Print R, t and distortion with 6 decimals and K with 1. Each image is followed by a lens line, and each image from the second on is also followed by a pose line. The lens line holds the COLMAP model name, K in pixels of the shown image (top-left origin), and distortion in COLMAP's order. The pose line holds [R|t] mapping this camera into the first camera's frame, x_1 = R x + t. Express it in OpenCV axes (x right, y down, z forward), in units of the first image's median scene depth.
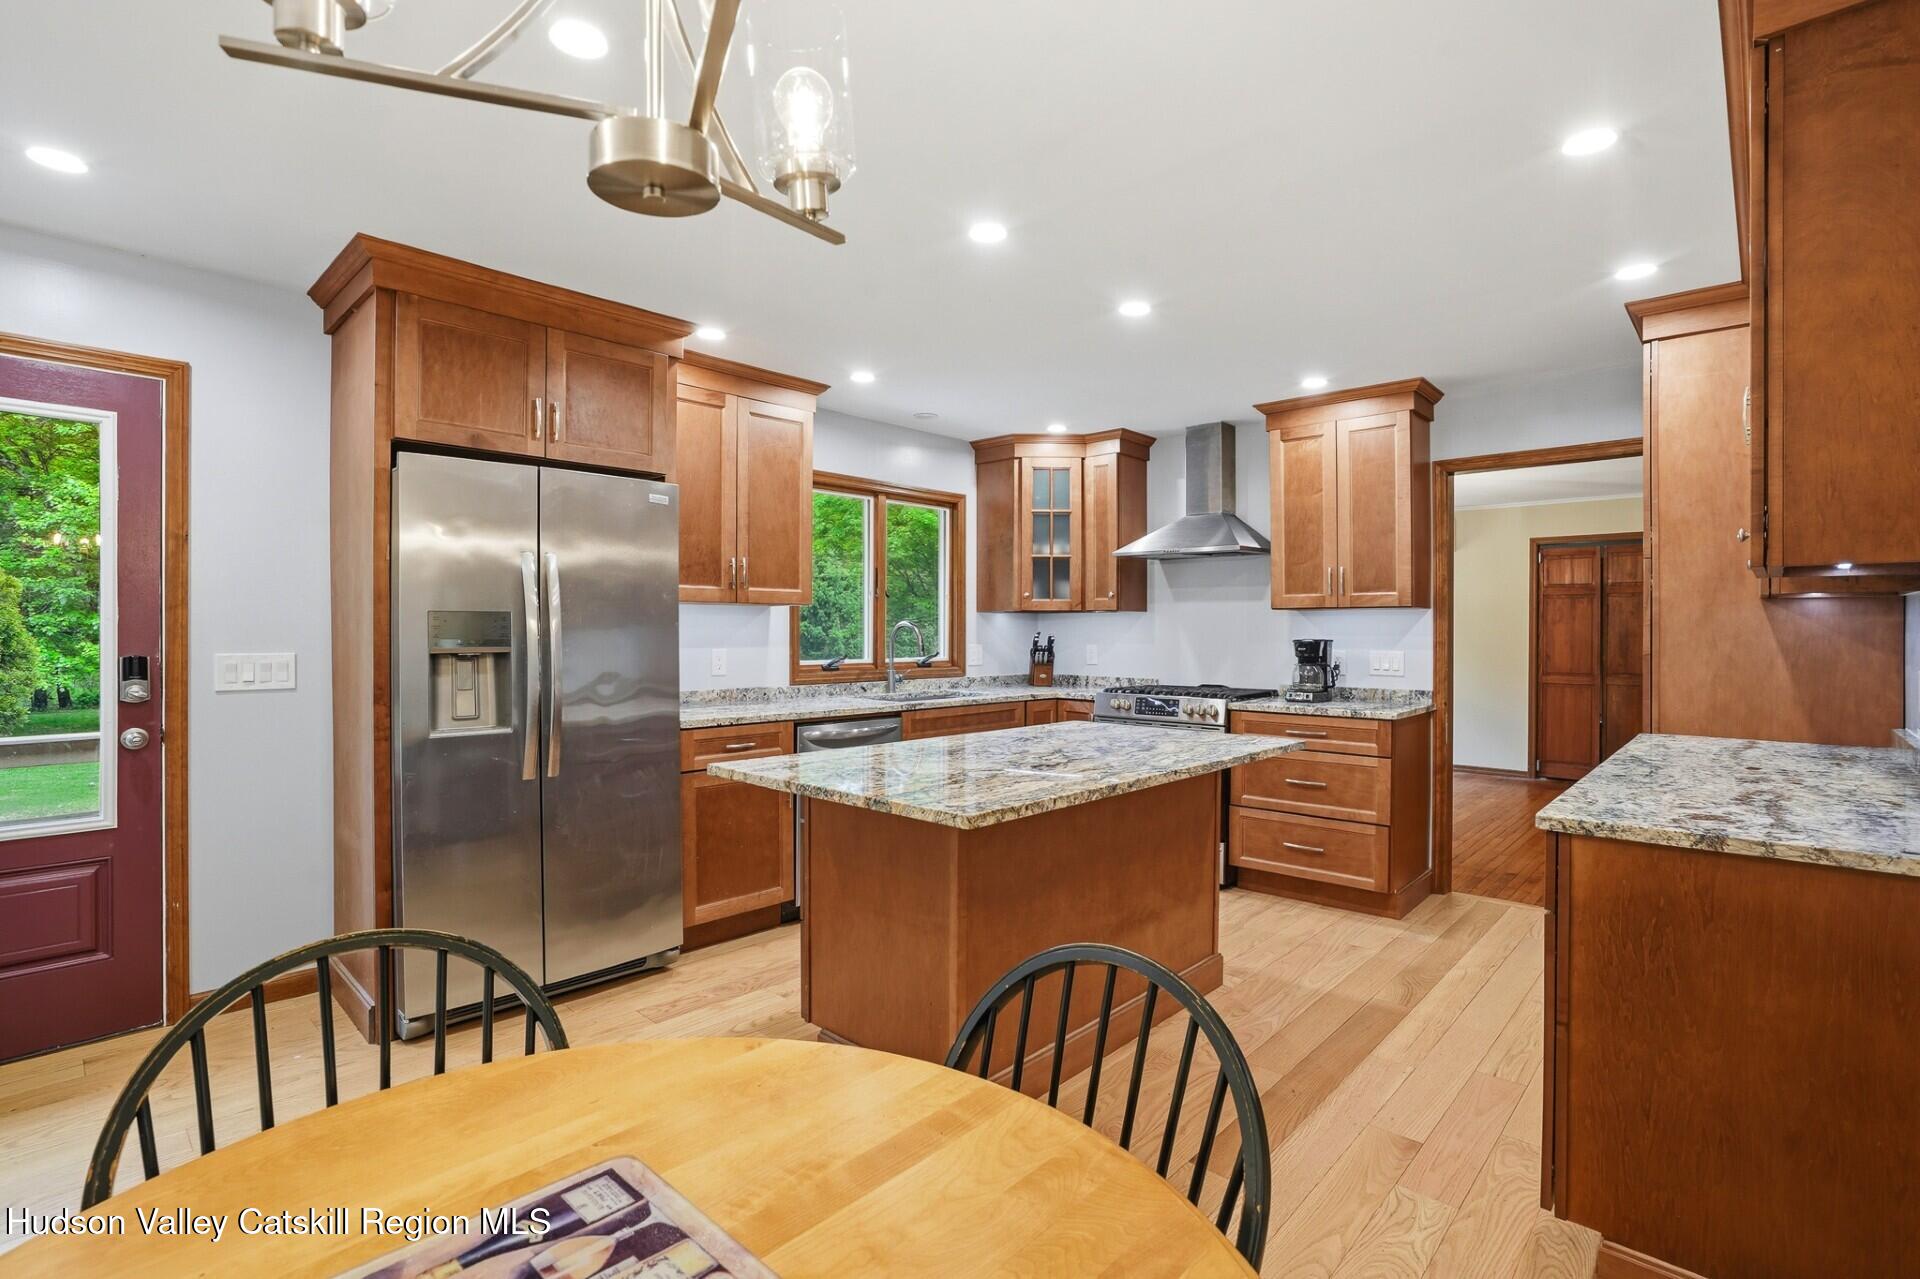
lens RADIAL K [[886.1, 0, 967.2], [0, 886.1, 639.2], [0, 0, 1]] dist [-0.059787, 0.031195]
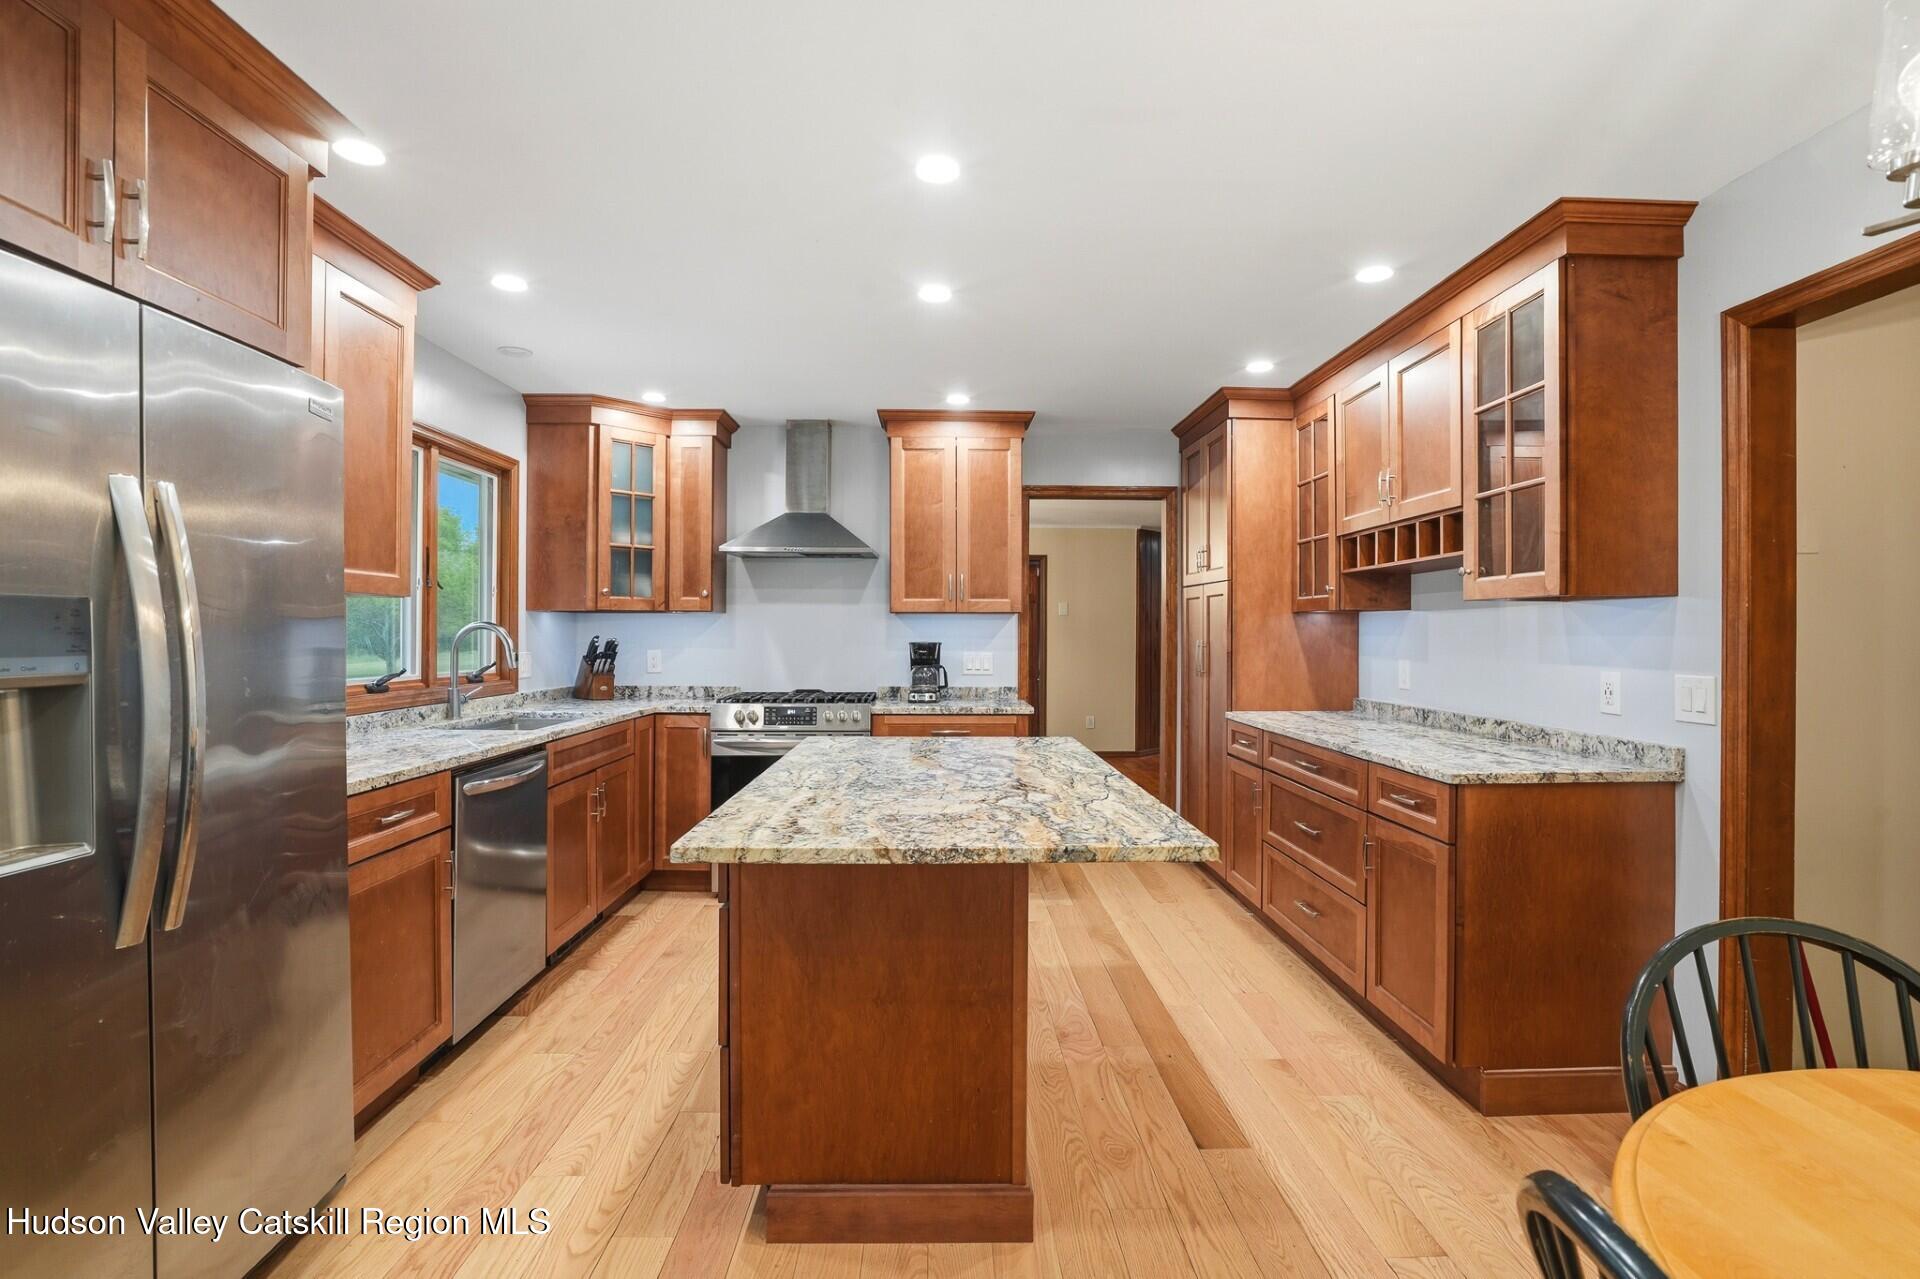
lens RADIAL K [[886.1, 0, 967.2], [0, 886.1, 639.2], [0, 0, 1]] dist [-0.059787, 0.031195]
pose [[0.720611, -0.004833, 0.693323, -0.310242], [0.005610, 0.999984, 0.001140, -0.004453], [-0.693317, 0.003068, 0.720626, 0.207868]]
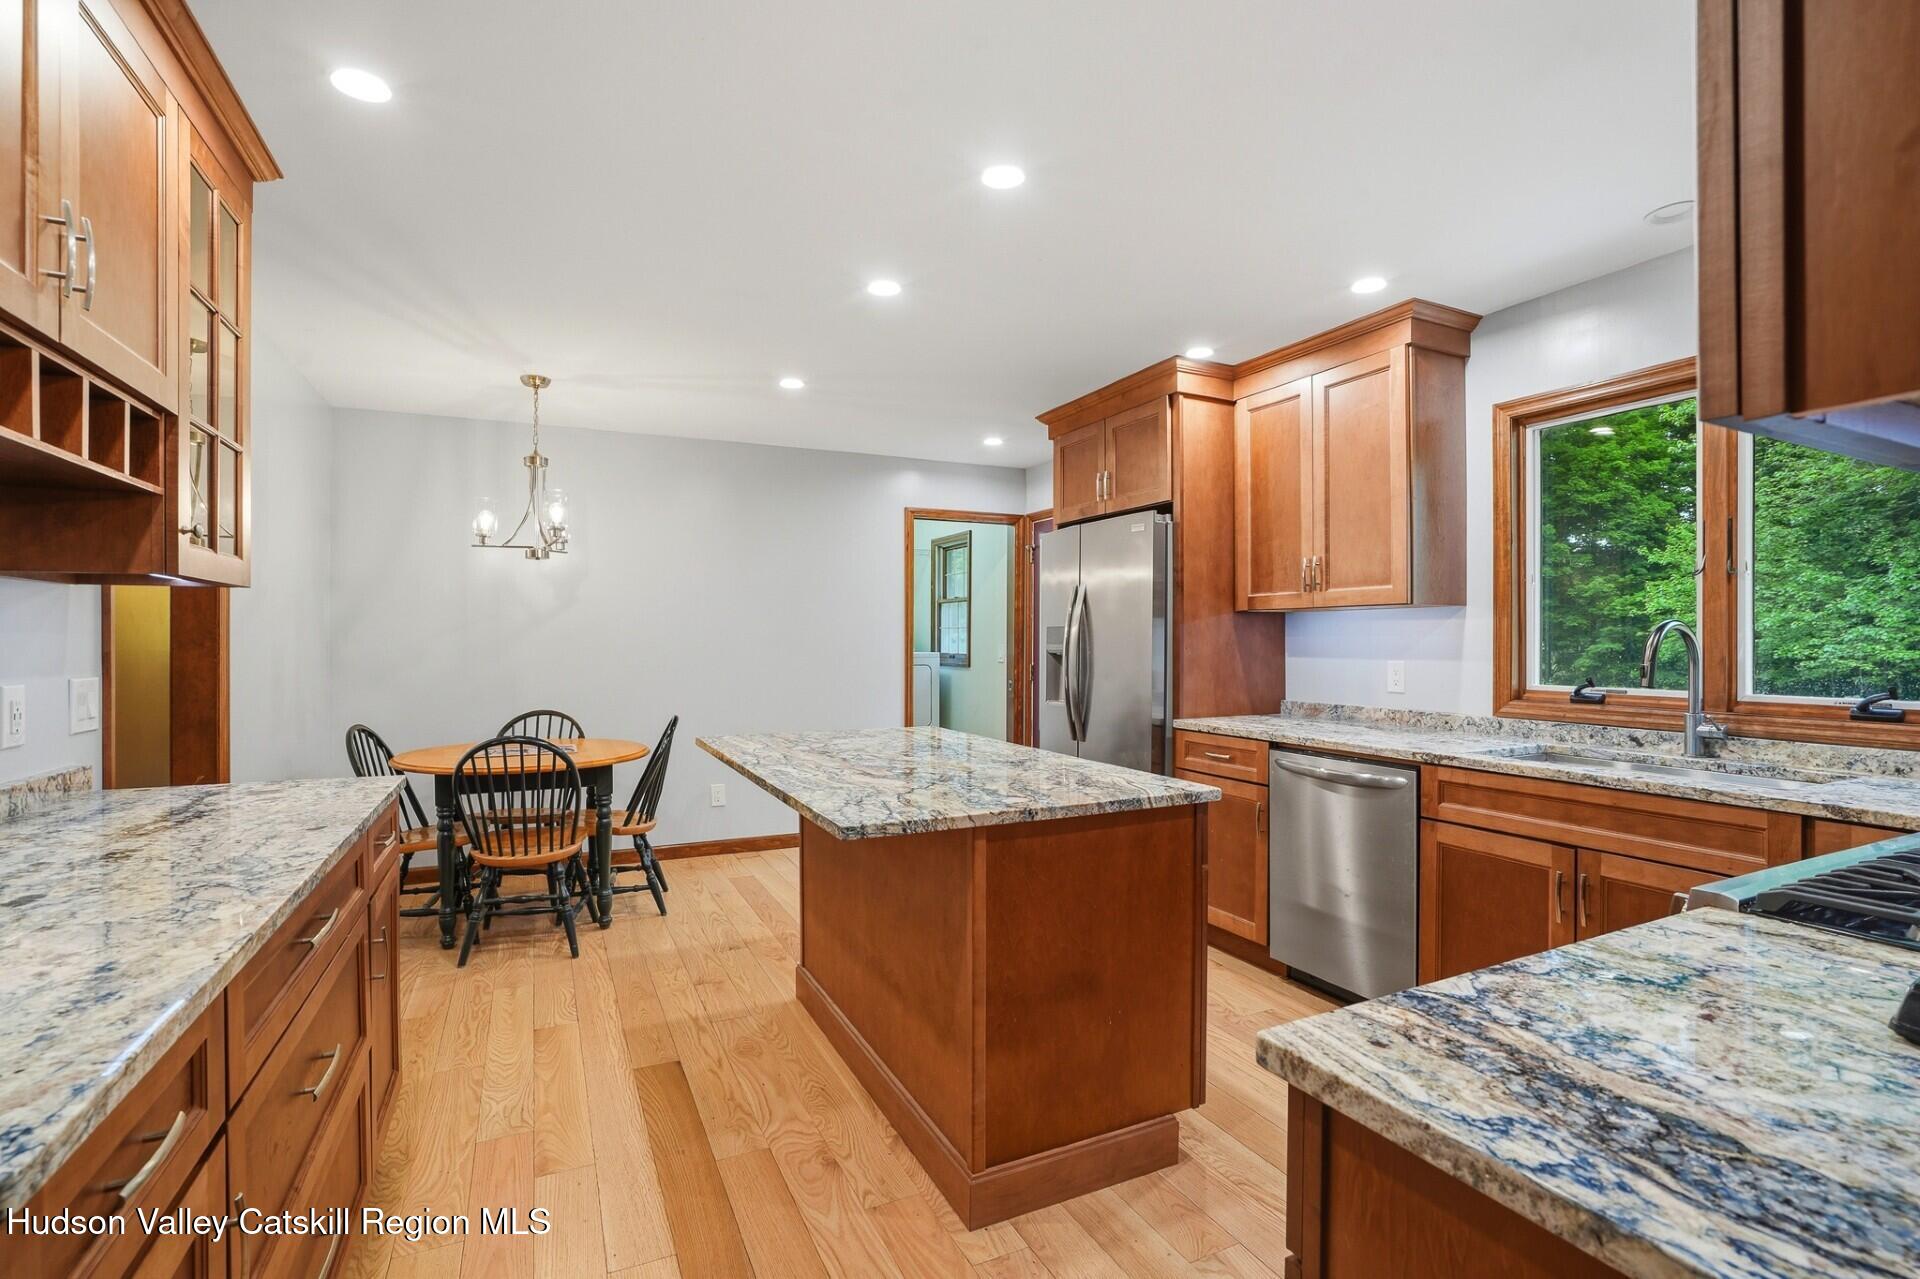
lens RADIAL K [[886.1, 0, 967.2], [0, 886.1, 639.2], [0, 0, 1]] dist [-0.059787, 0.031195]
pose [[-0.366593, -0.006000, -0.930362, 0.600477], [-0.015675, 0.999877, -0.000272, -0.002268], [0.930249, 0.014484, -0.366642, 0.874054]]
